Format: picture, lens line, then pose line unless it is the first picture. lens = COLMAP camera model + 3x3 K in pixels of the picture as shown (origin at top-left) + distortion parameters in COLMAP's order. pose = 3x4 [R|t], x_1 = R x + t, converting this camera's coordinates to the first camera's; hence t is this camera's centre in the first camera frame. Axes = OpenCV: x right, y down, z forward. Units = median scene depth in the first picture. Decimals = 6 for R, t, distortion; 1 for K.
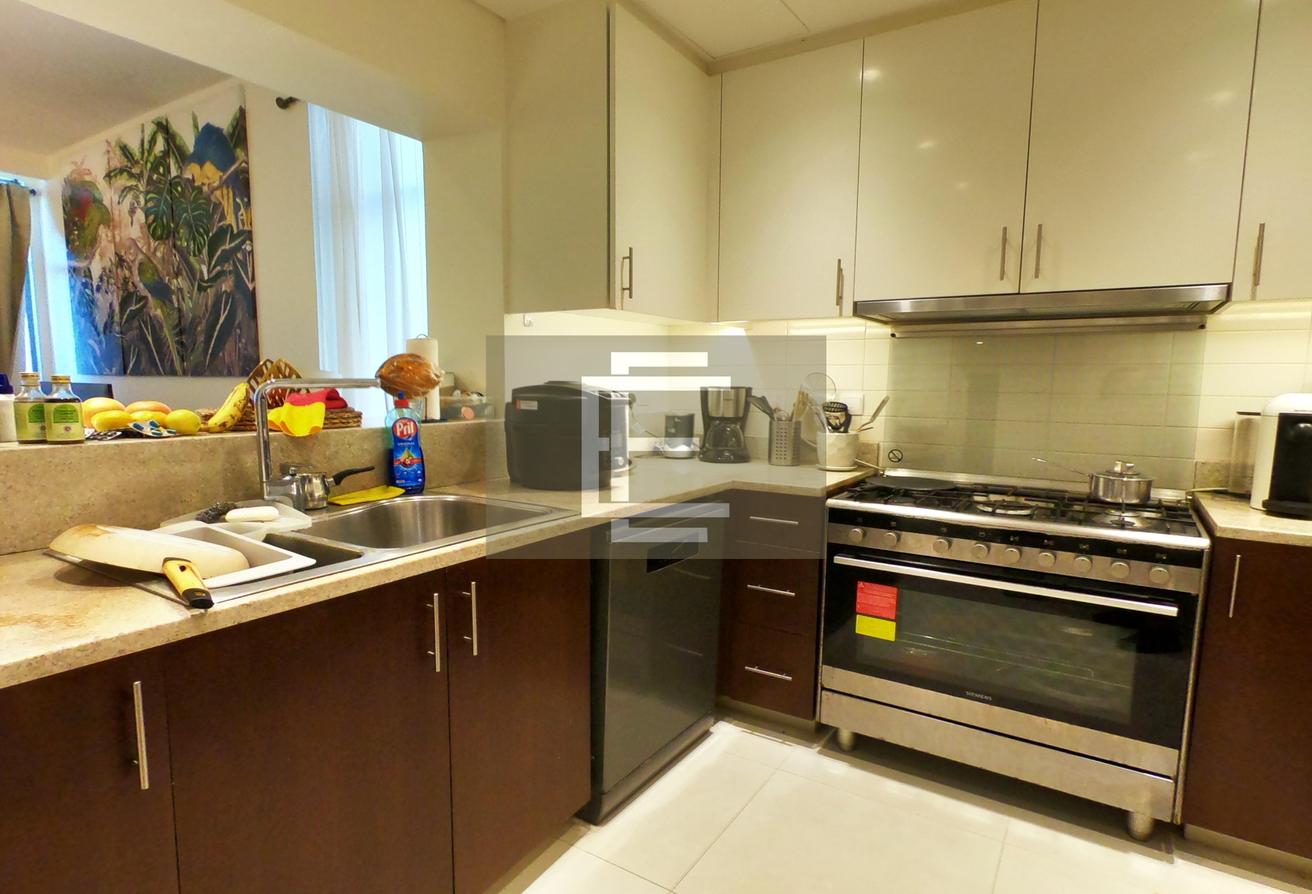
lens RADIAL K [[699.9, 0, 653.7], [0, 699.9, 466.0], [0, 0, 1]] dist [-0.000957, 0.001023]
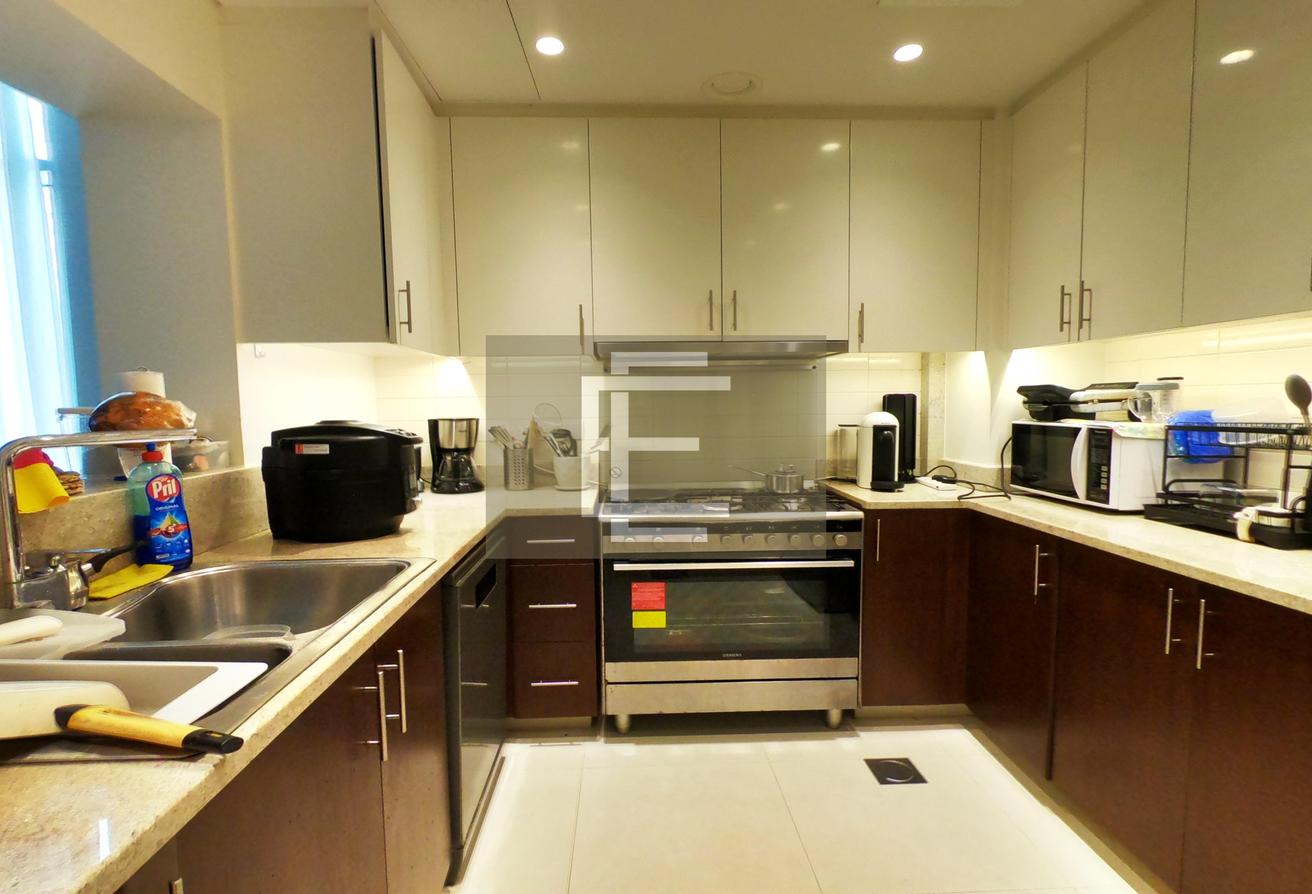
lens RADIAL K [[666.8, 0, 637.7], [0, 666.8, 462.3], [0, 0, 1]] dist [0.000231, 0.000389]
pose [[0.820641, -0.071699, 0.566928, -0.321103], [0.089879, 0.995944, -0.004146, -0.029731], [-0.564332, 0.054358, 0.823757, 0.073666]]
